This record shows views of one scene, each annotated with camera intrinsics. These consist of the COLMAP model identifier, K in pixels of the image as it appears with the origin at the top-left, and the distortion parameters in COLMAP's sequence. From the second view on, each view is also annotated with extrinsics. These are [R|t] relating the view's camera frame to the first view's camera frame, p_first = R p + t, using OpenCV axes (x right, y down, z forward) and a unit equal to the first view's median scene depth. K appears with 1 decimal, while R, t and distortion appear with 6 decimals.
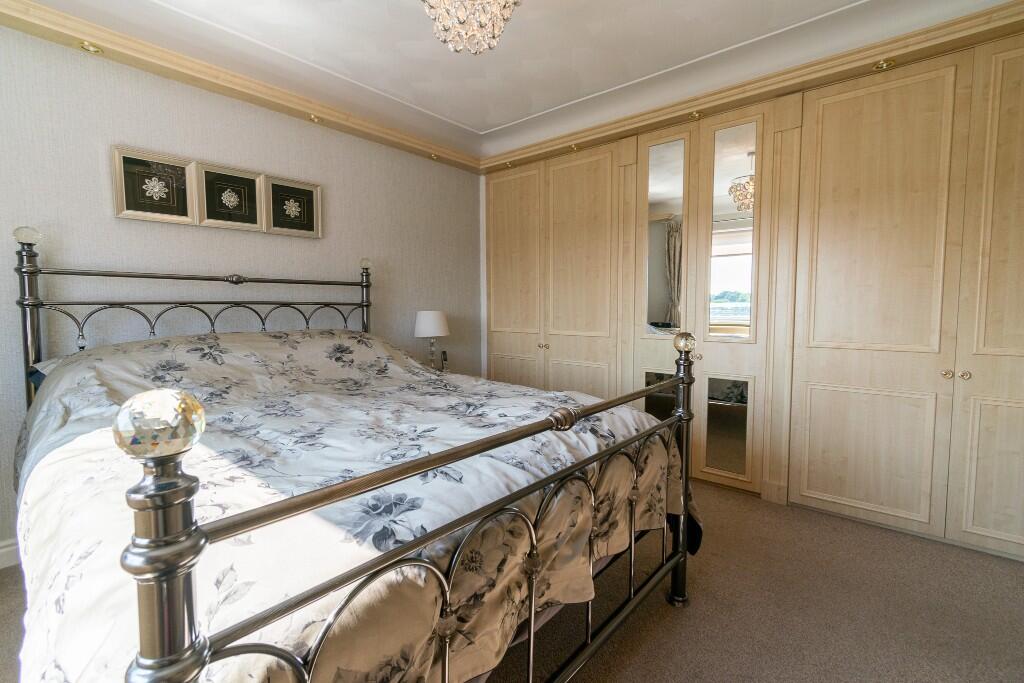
lens RADIAL K [[451.6, 0, 514.7], [0, 451.6, 335.2], [0, 0, 1]] dist [0.000571, -0.000933]
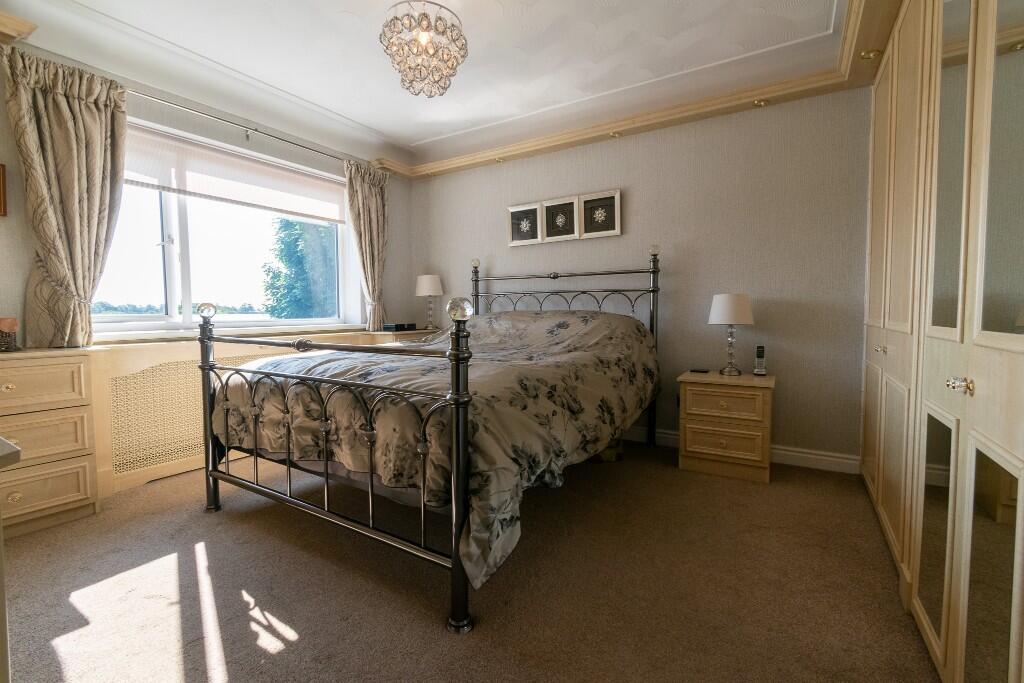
lens RADIAL K [[451.6, 0, 514.7], [0, 451.6, 335.2], [0, 0, 1]] dist [0.000571, -0.000933]
pose [[0.149771, 0.063391, -0.986686, 0.768406], [-0.051598, 0.997084, 0.056227, -0.006973], [0.987373, 0.042490, 0.152605, 0.616004]]
